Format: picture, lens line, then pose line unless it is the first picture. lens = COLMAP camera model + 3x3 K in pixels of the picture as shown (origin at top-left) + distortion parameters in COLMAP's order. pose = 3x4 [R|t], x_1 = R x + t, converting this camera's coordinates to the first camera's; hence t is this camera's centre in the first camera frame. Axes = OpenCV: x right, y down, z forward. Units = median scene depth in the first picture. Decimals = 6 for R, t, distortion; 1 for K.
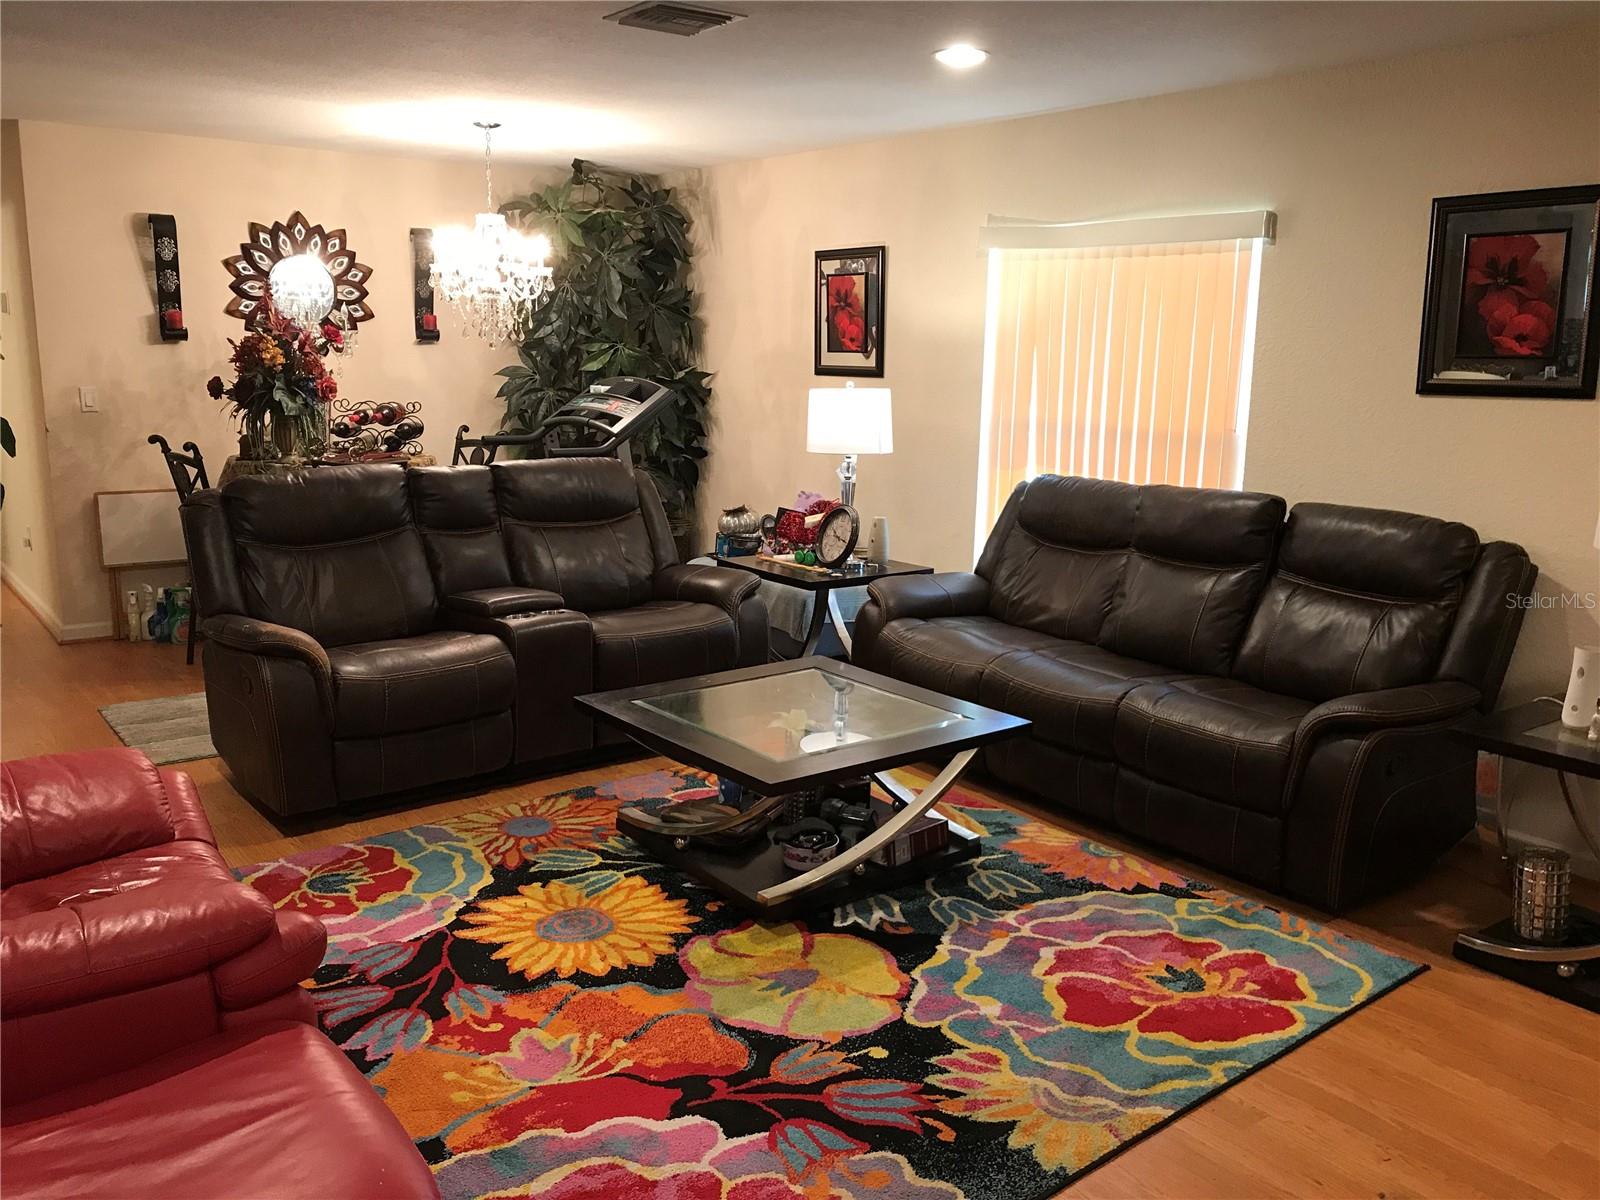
lens RADIAL K [[1296.8, 0, 796.7], [0, 1296.8, 599.1], [0, 0, 1]] dist [0.032116, -0.038350]
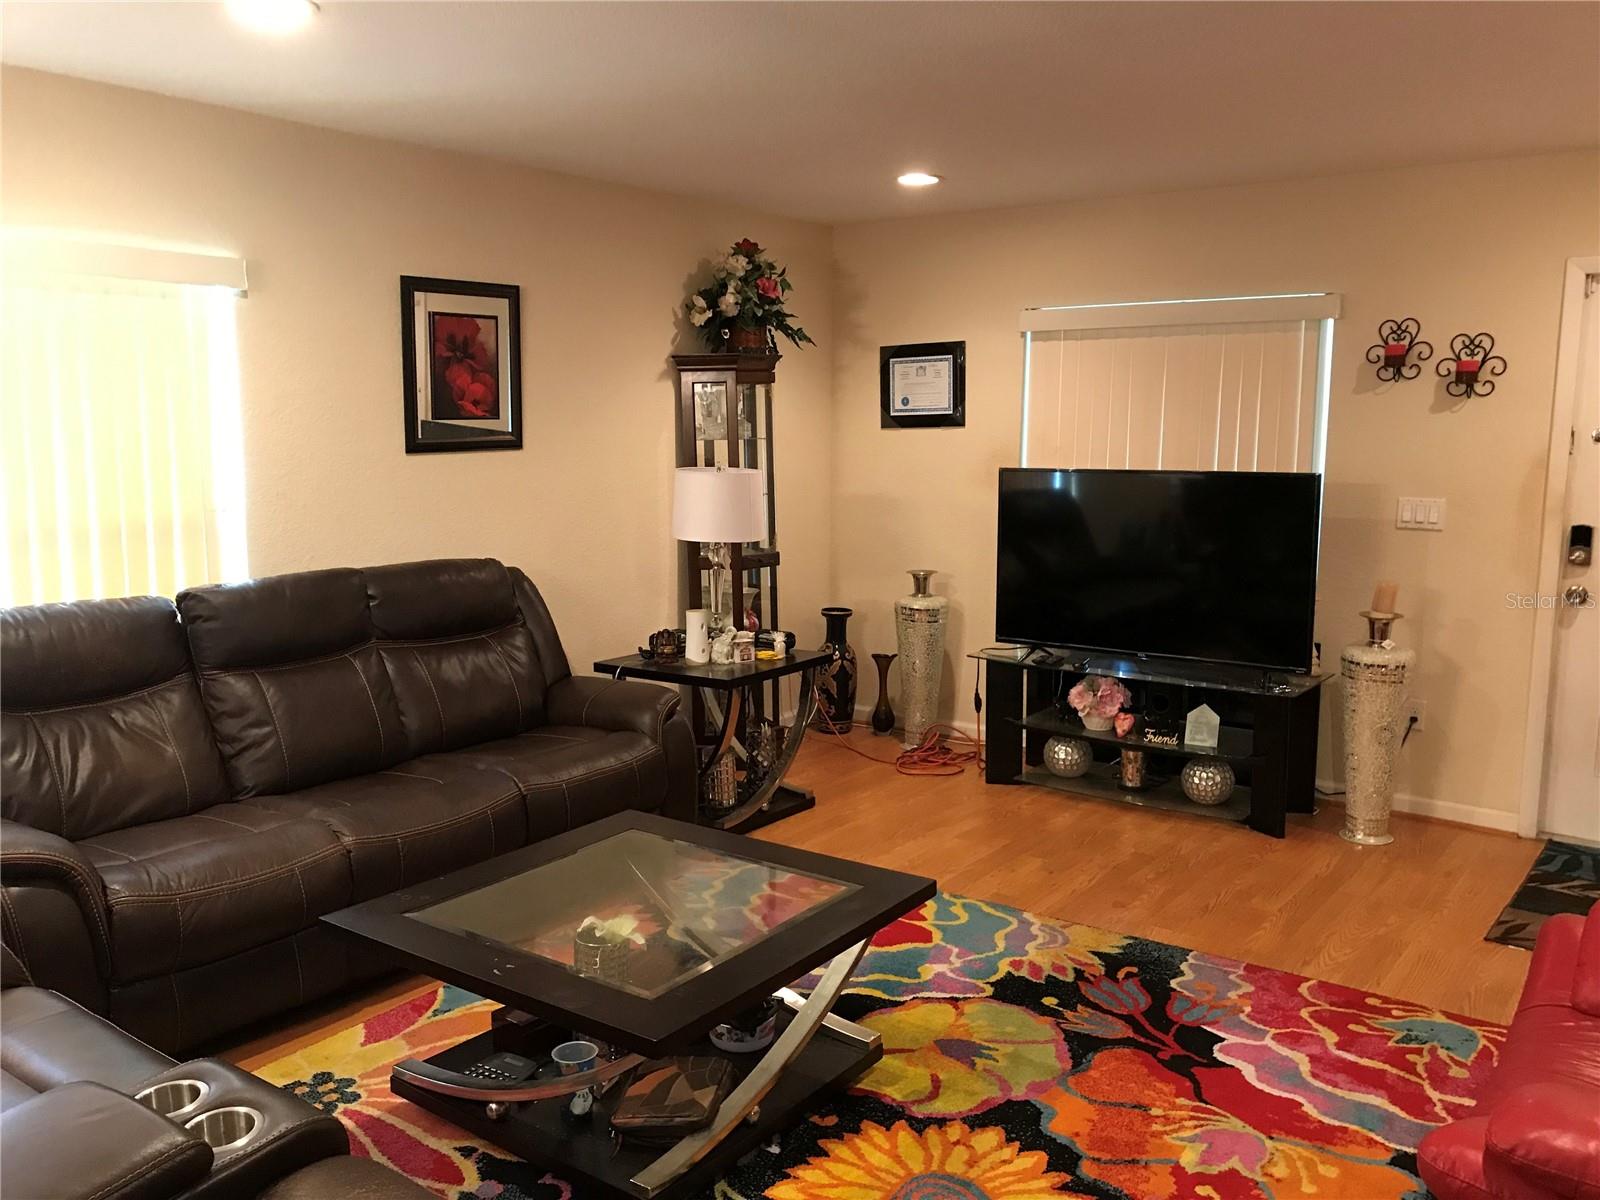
lens RADIAL K [[1296.8, 0, 798.6], [0, 1296.8, 602.4], [0, 0, 1]] dist [0.032116, -0.038350]
pose [[-0.252368, -0.163528, 0.953713, -1.077108], [0.184710, 0.959351, 0.213372, -0.341340], [-0.949838, 0.230009, -0.211904, 1.545289]]
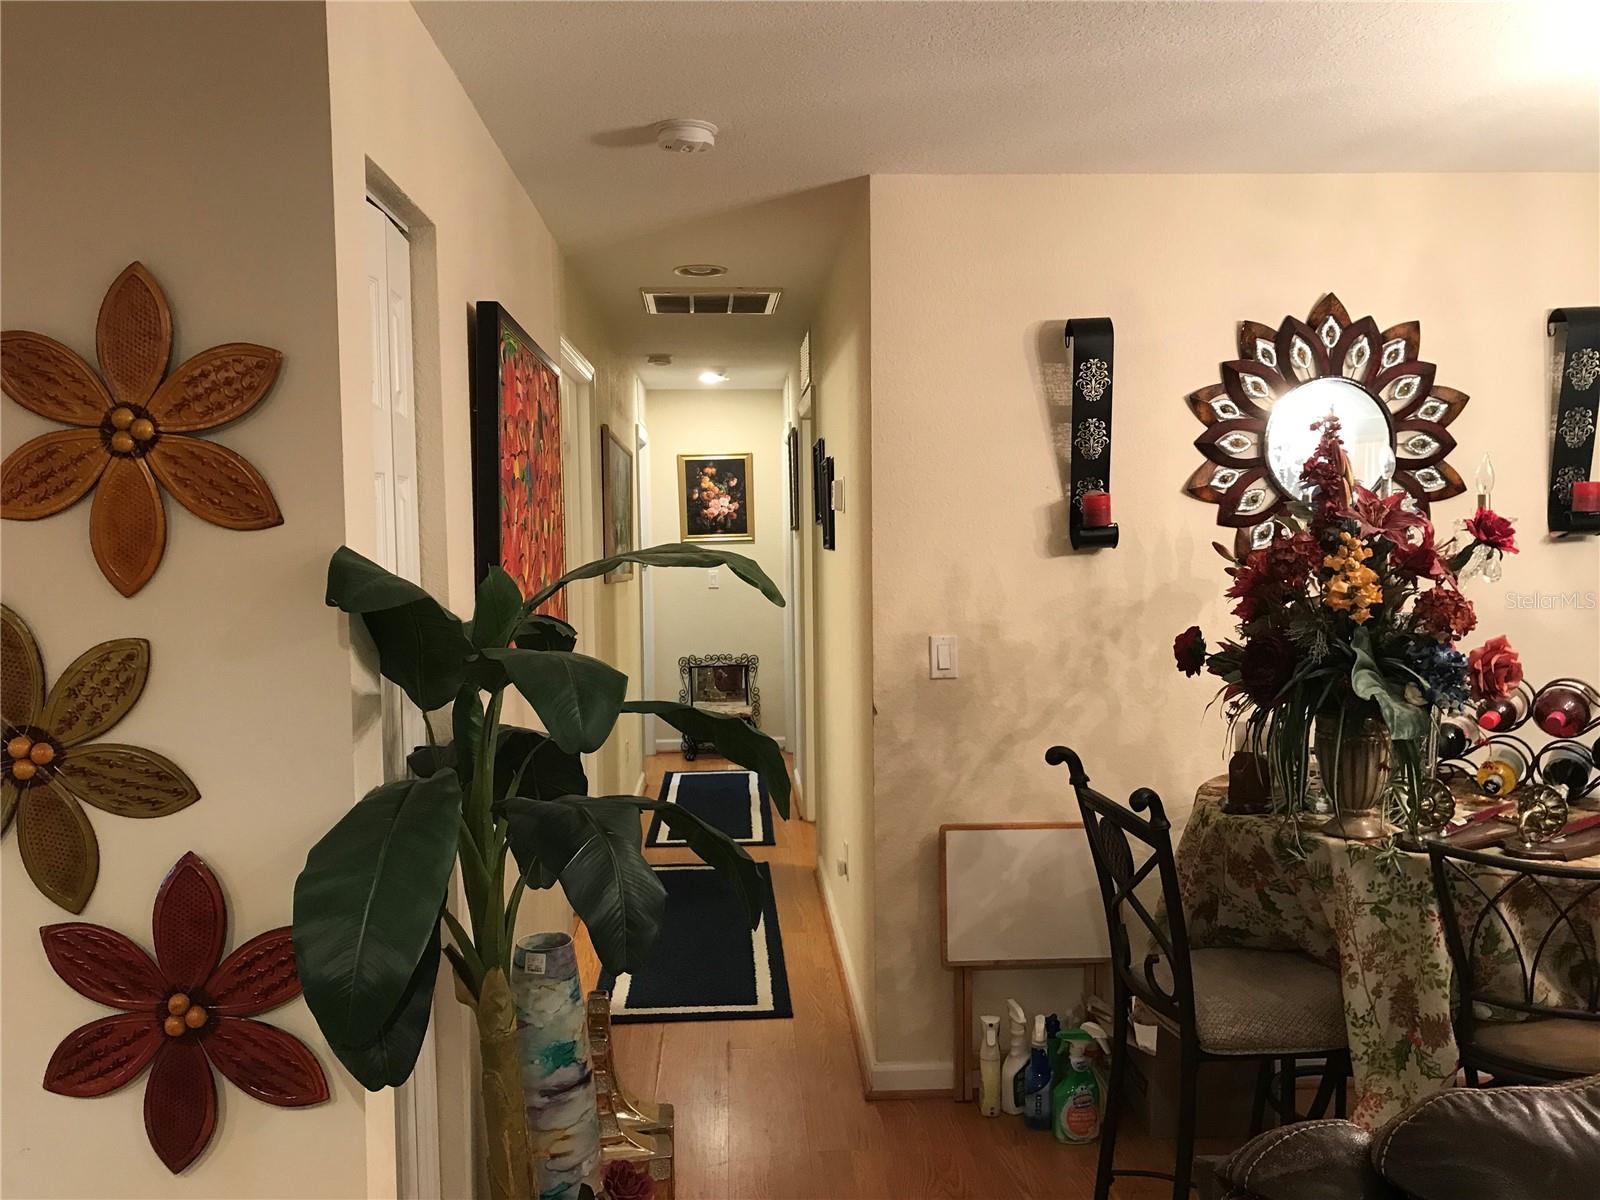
lens RADIAL K [[1296.8, 0, 796.2], [0, 1296.8, 591.2], [0, 0, 1]] dist [0.032116, -0.038350]
pose [[0.819586, -0.000959, -0.572955, -0.264500], [-0.083991, 0.988995, -0.121800, -0.103098], [0.566766, 0.147948, 0.810486, 0.488914]]
